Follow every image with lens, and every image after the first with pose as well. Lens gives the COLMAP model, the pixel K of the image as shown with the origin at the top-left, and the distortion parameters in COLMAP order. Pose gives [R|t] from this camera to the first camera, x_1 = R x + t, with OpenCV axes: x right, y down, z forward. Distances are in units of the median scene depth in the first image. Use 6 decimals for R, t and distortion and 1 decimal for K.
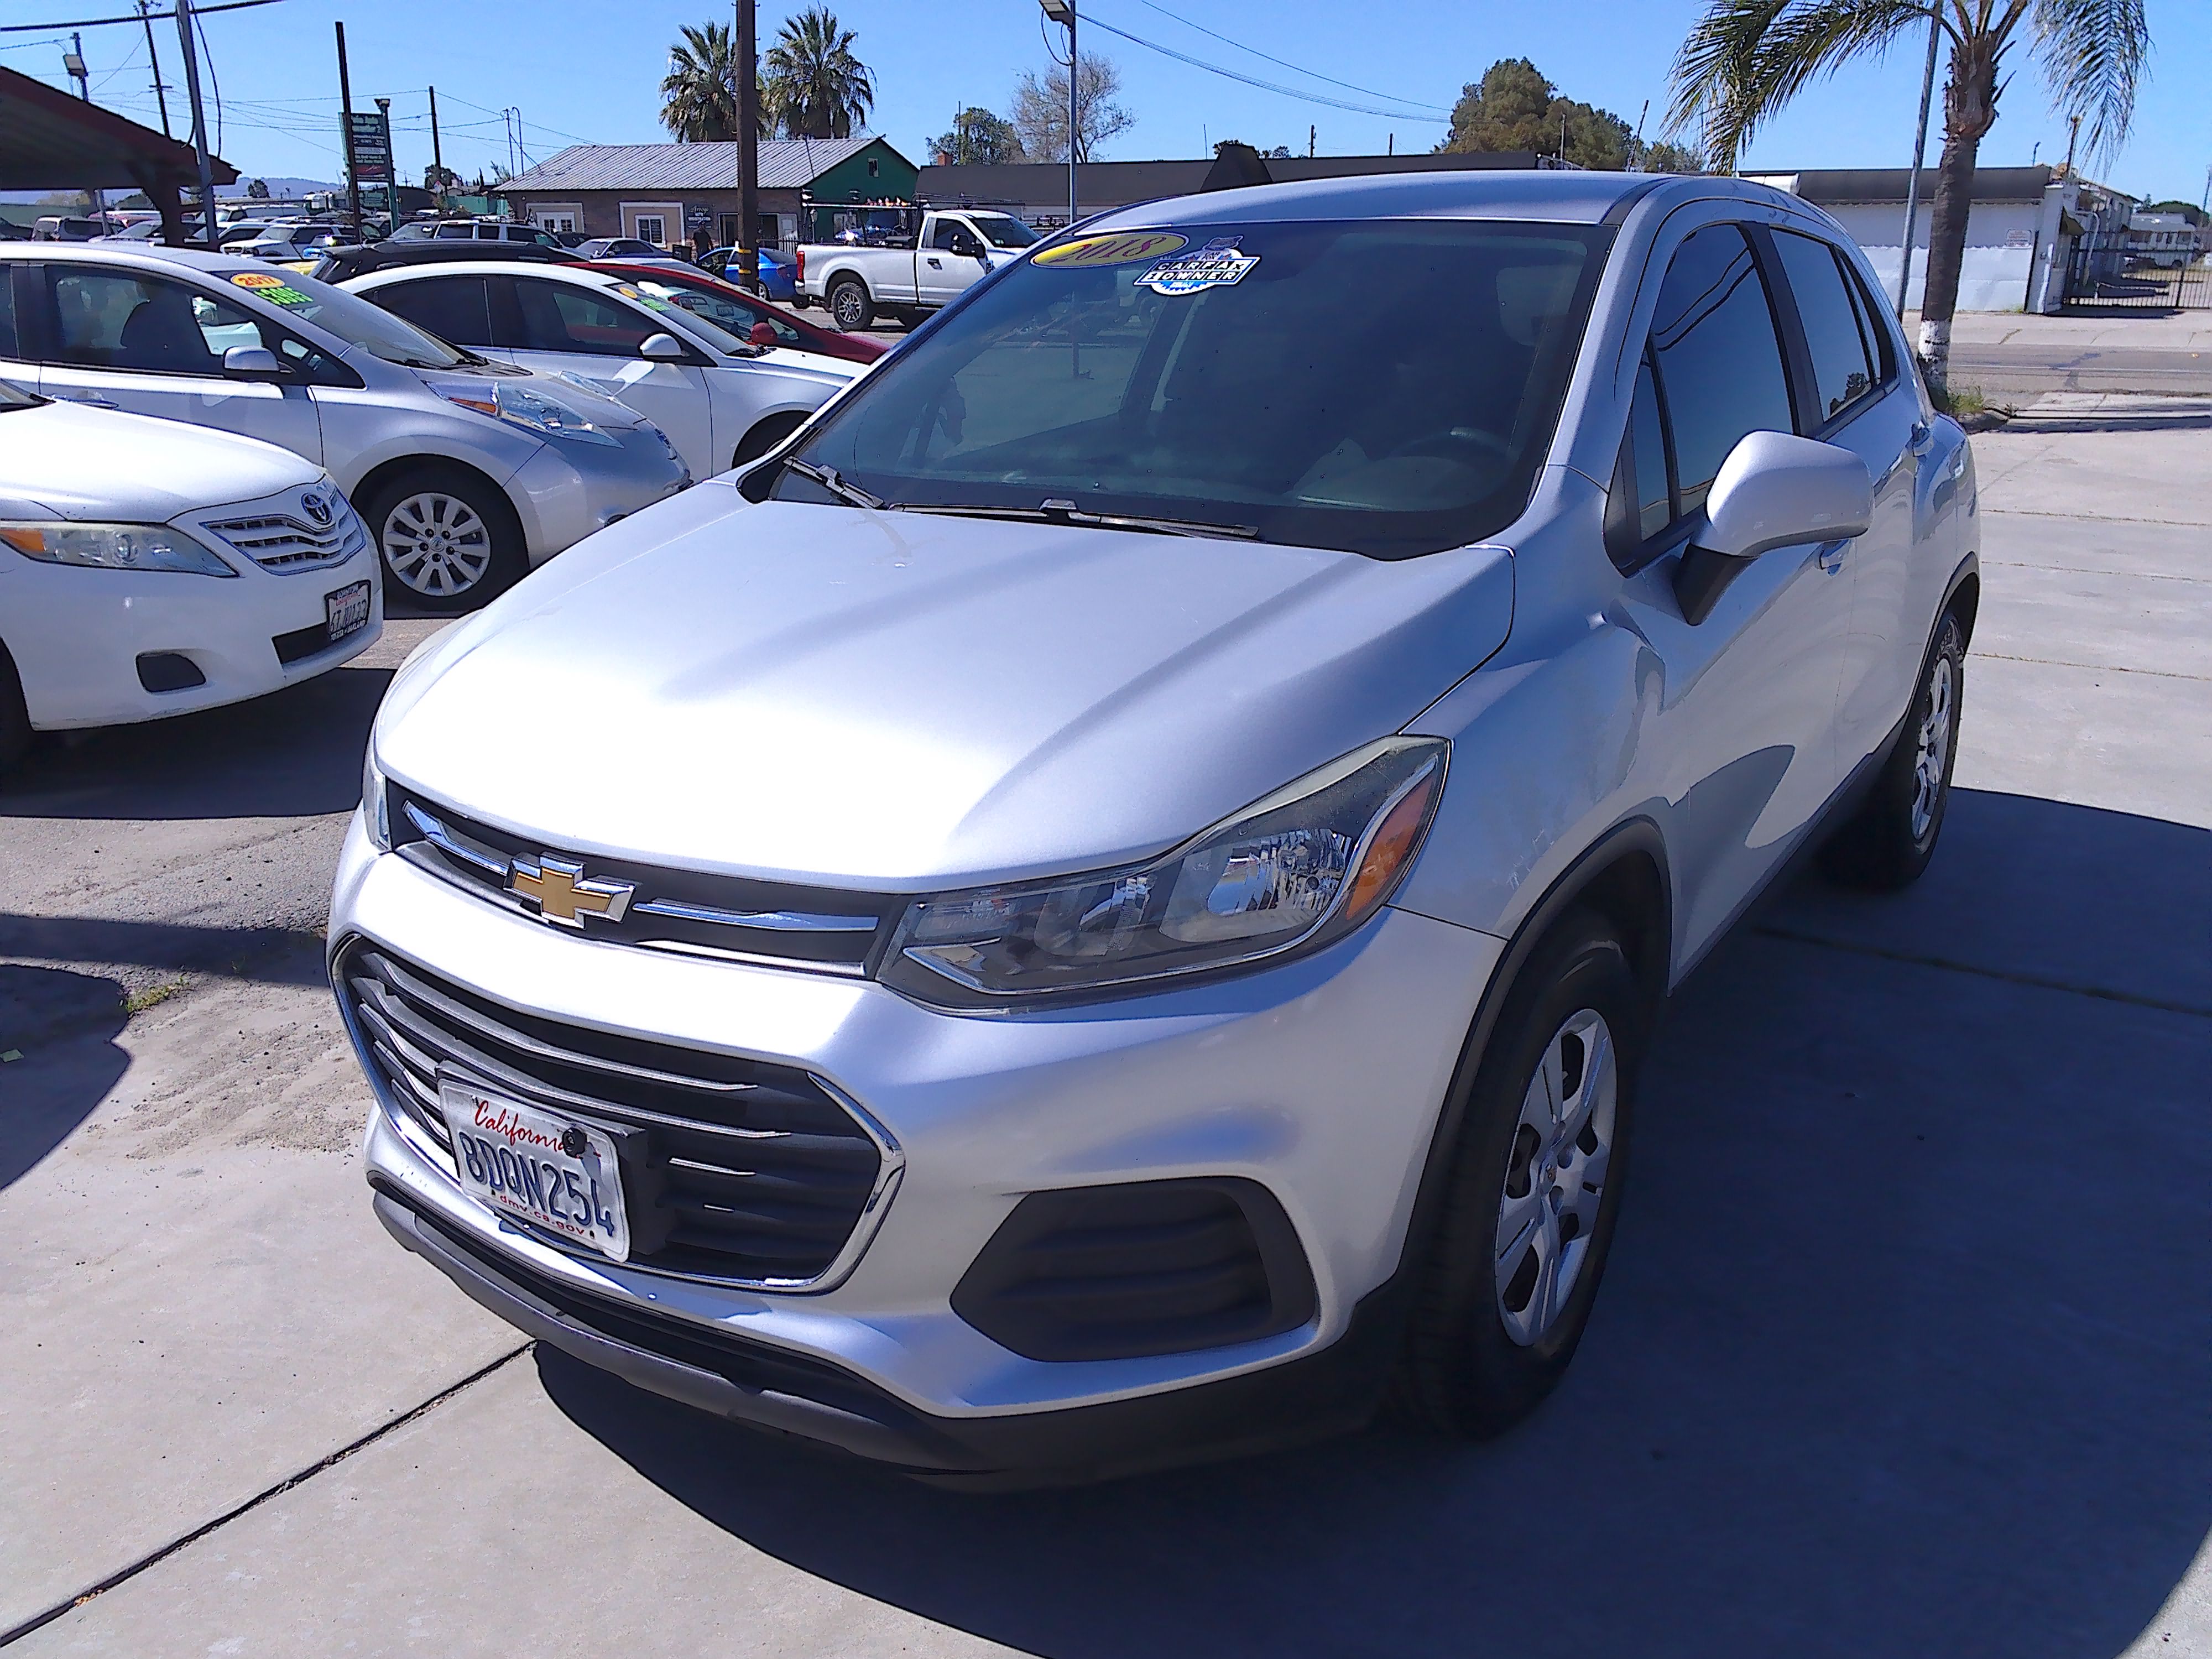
lens RADIAL K [[1842.2, 0, 1112.8], [0, 1842.2, 832.6], [0, 0, 1]] dist [0.050644, -0.064470]
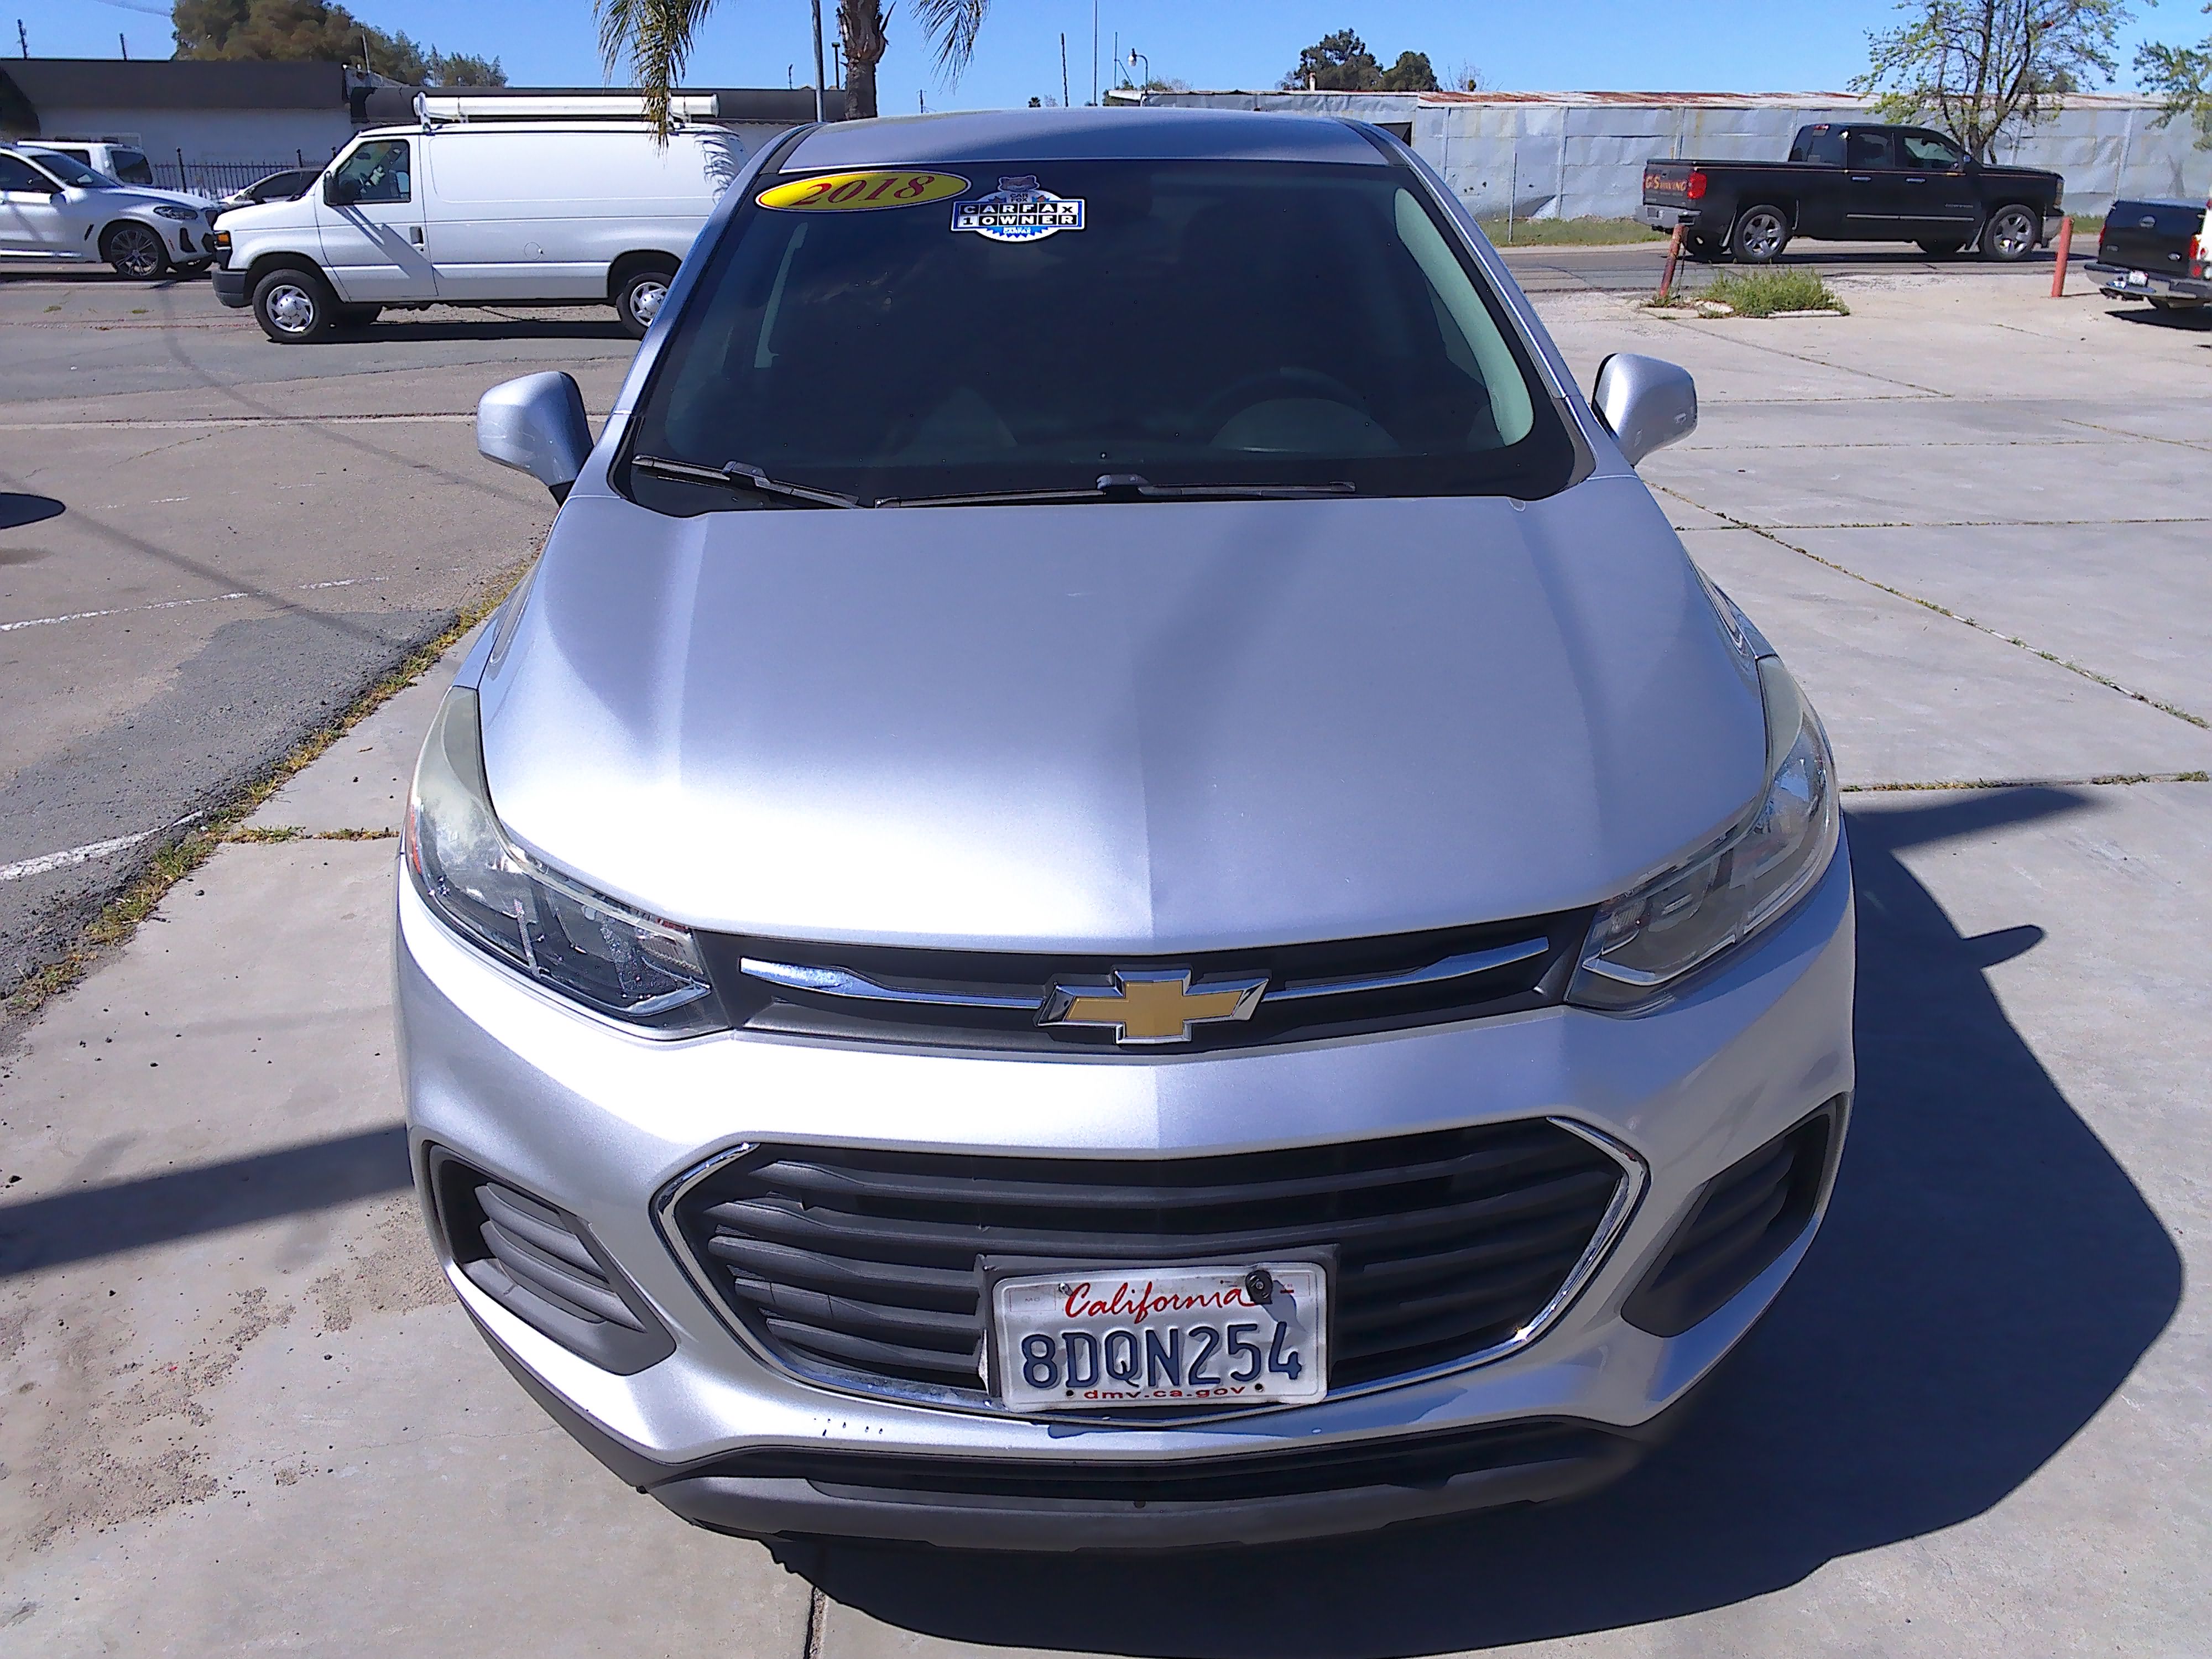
lens RADIAL K [[1842.2, 0, 1112.4], [0, 1842.2, 829.2], [0, 0, 1]] dist [0.050644, -0.064470]
pose [[0.802012, -0.208105, 0.559884, -0.583398], [0.185660, 0.977767, 0.097477, -0.099042], [-0.567721, 0.025770, 0.822817, 0.257063]]
